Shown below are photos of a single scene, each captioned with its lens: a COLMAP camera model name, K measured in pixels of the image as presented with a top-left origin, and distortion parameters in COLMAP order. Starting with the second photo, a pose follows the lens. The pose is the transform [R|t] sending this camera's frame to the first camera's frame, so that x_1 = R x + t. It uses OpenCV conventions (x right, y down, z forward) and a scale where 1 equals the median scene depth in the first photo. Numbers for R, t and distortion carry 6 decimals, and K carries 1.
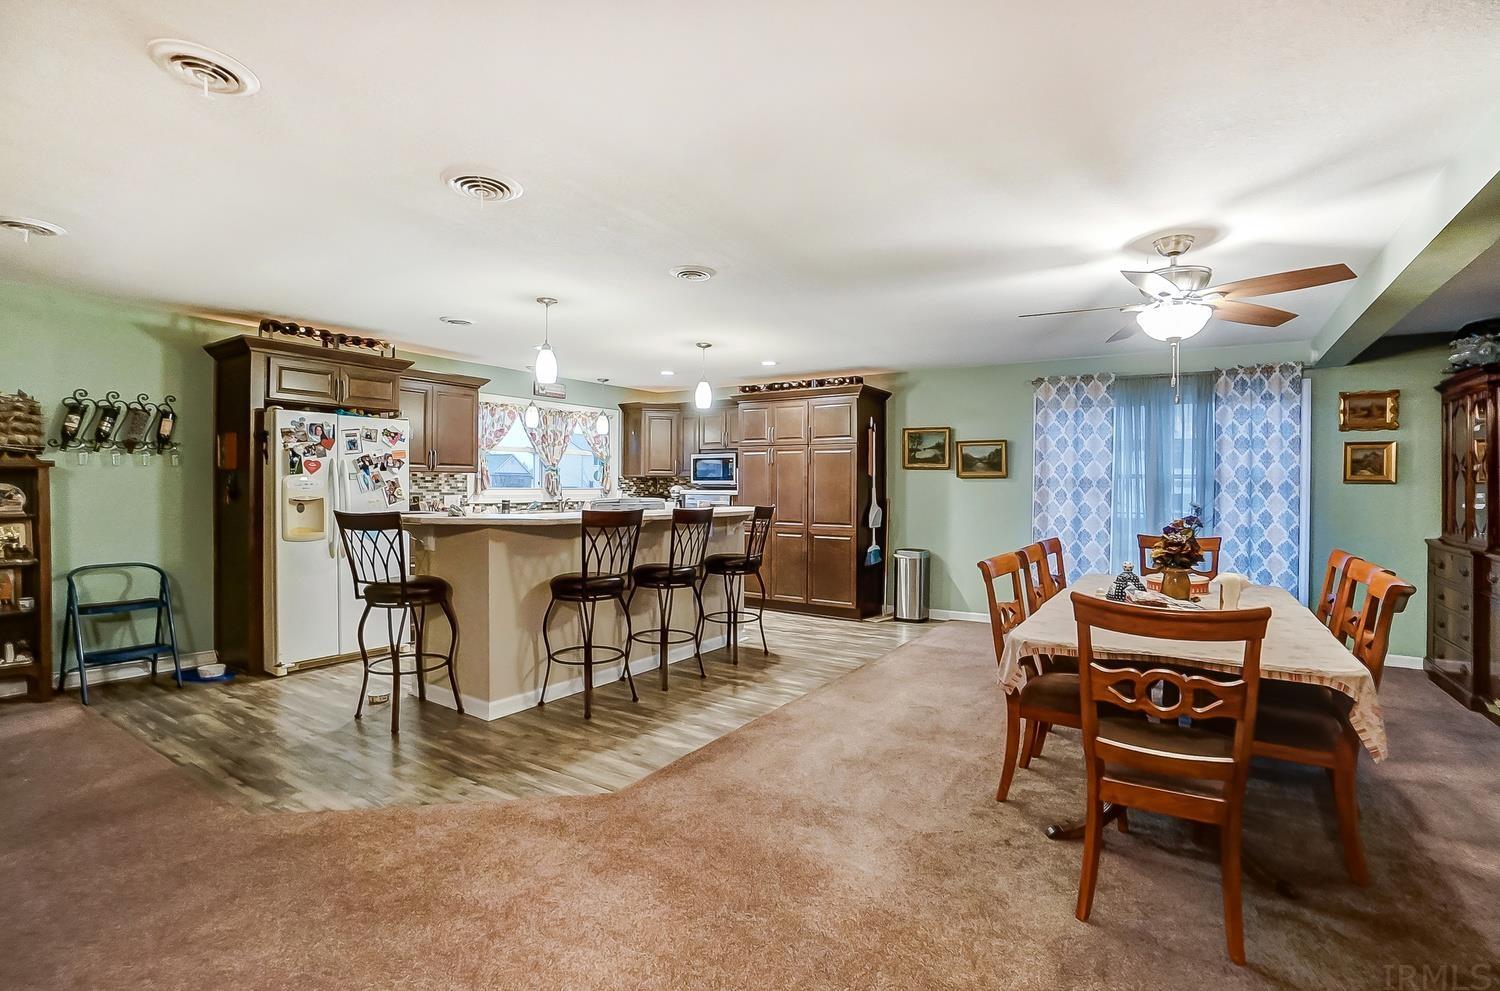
lens RADIAL K [[684.1, 0, 762.9], [0, 684.1, 487.8], [0, 0, 1]] dist [-0.045406, 0.011752]
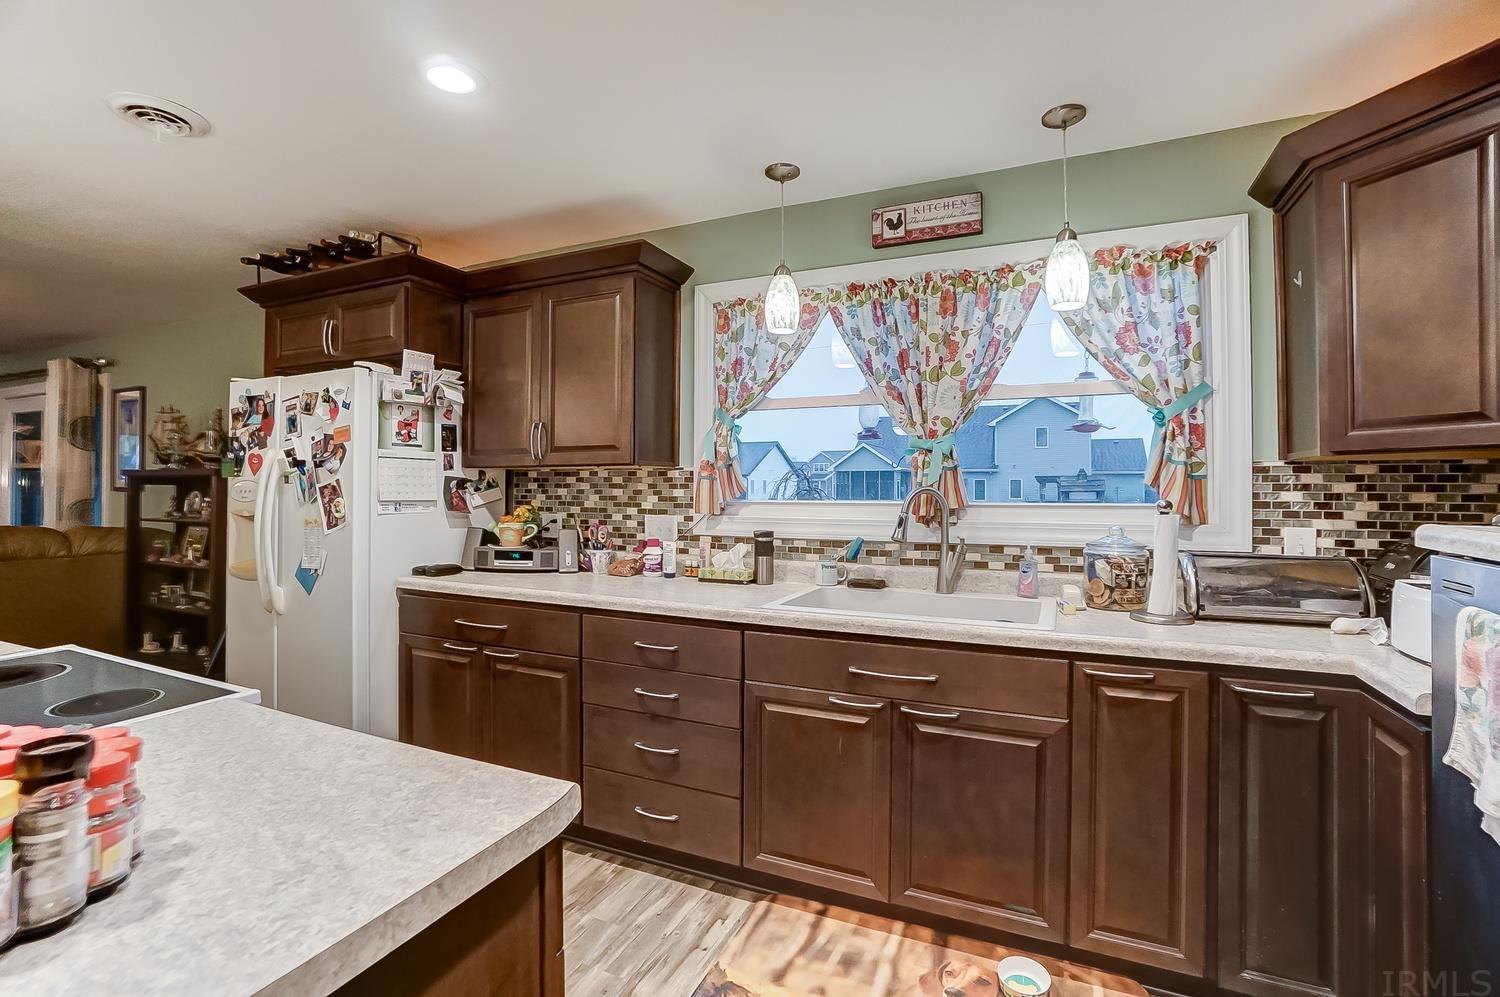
lens RADIAL K [[684.1, 0, 753.5], [0, 684.1, 483.8], [0, 0, 1]] dist [-0.045406, 0.011752]
pose [[0.138692, -0.018379, -0.990165, 0.020144], [-0.005545, 0.999798, -0.019334, -0.002157], [0.990320, 0.008172, 0.138562, 1.064629]]
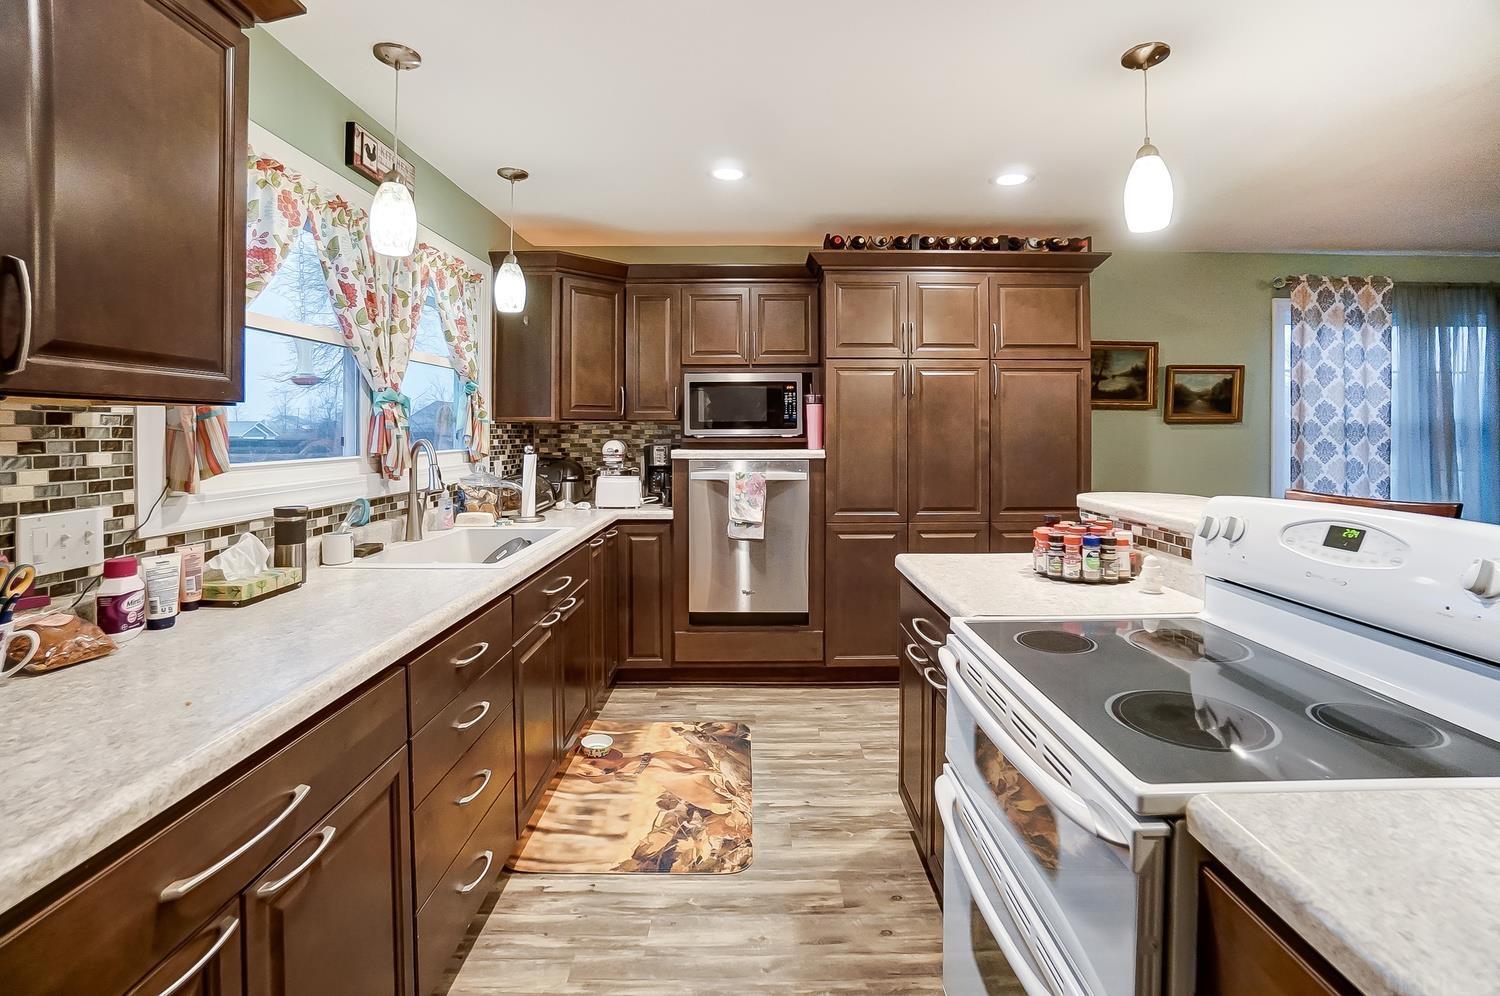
lens RADIAL K [[684.1, 0, 766.4], [0, 684.1, 428.3], [0, 0, 1]] dist [-0.045406, 0.011752]
pose [[0.835676, -0.006556, 0.549184, -0.414717], [0.008258, 0.999966, -0.000628, -0.013769], [-0.549161, 0.005060, 0.835701, 0.758642]]
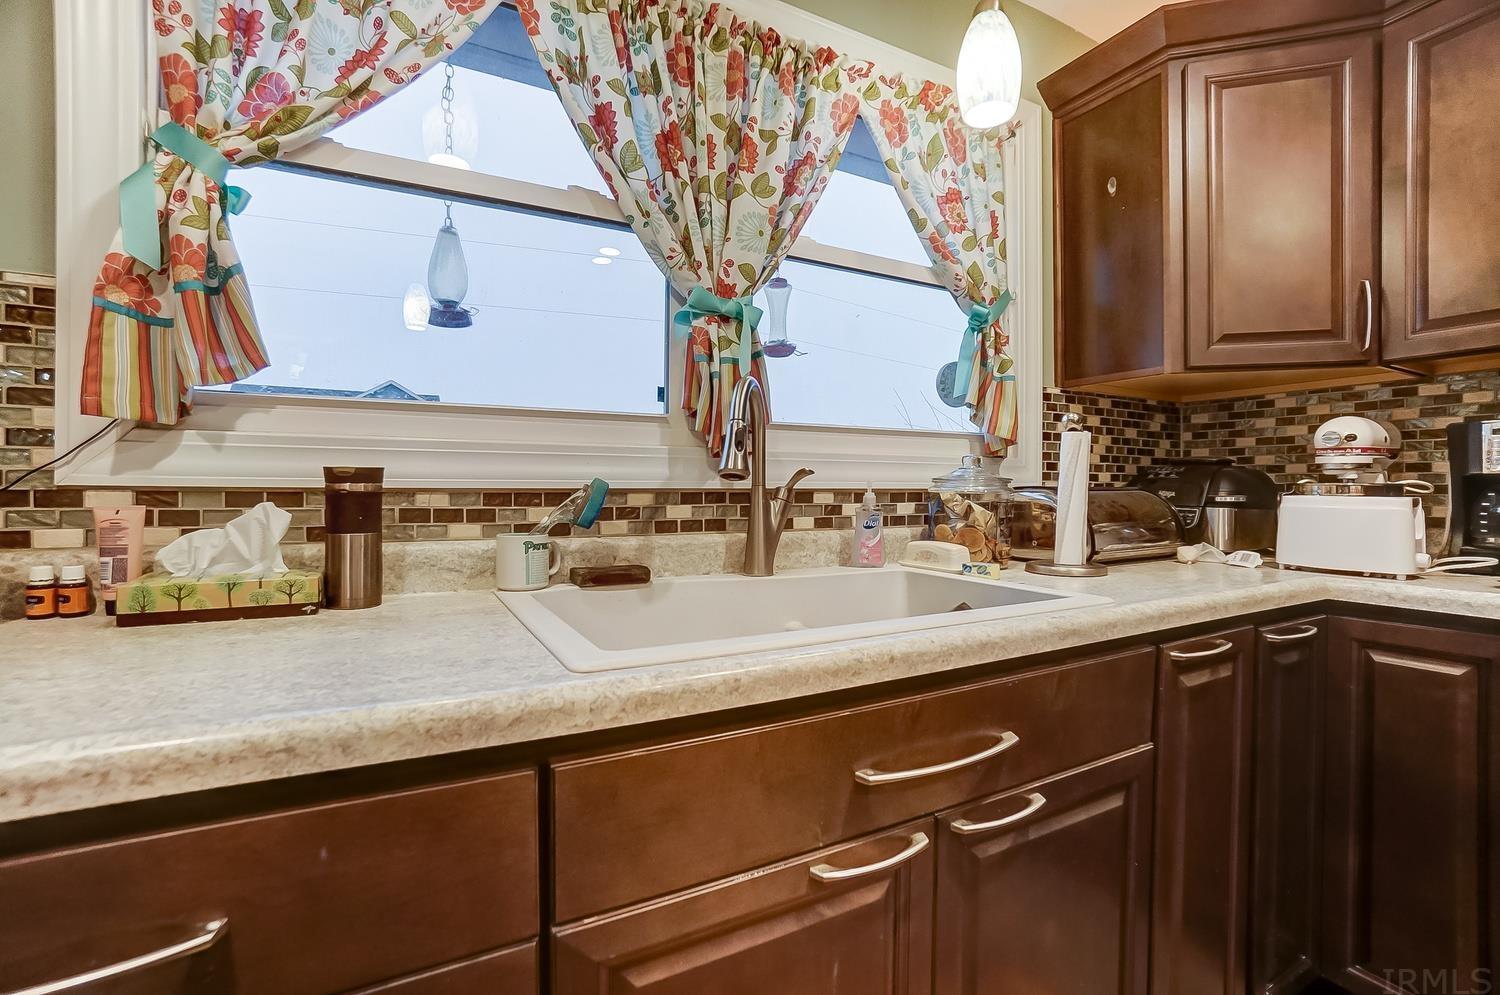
lens RADIAL K [[684.1, 0, 754.8], [0, 684.1, 484.6], [0, 0, 1]] dist [-0.045406, 0.011752]
pose [[0.877384, -0.007568, -0.479729, -0.259477], [0.002098, 0.999927, -0.011937, 0.027034], [0.479784, 0.009466, 0.877336, 1.034223]]
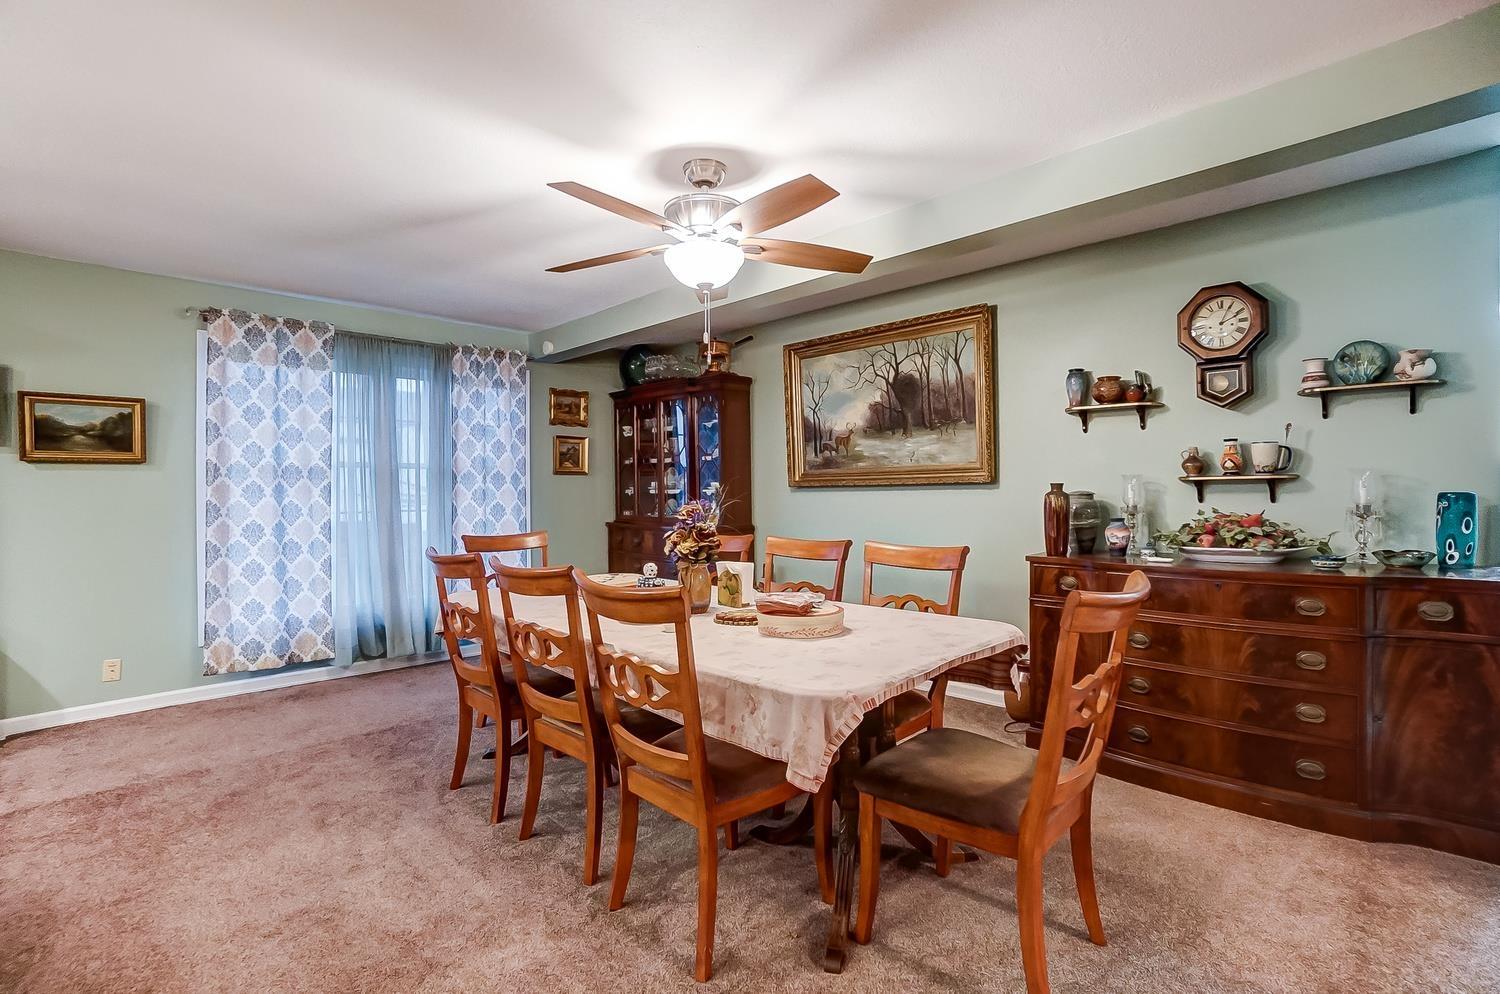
lens RADIAL K [[684.1, 0, 757.6], [0, 684.1, 489.0], [0, 0, 1]] dist [-0.045406, 0.011752]
pose [[0.212261, -0.008606, 0.977175, -0.100369], [0.014408, 0.999880, 0.005676, 0.012819], [-0.977107, 0.012875, 0.212359, 0.381525]]
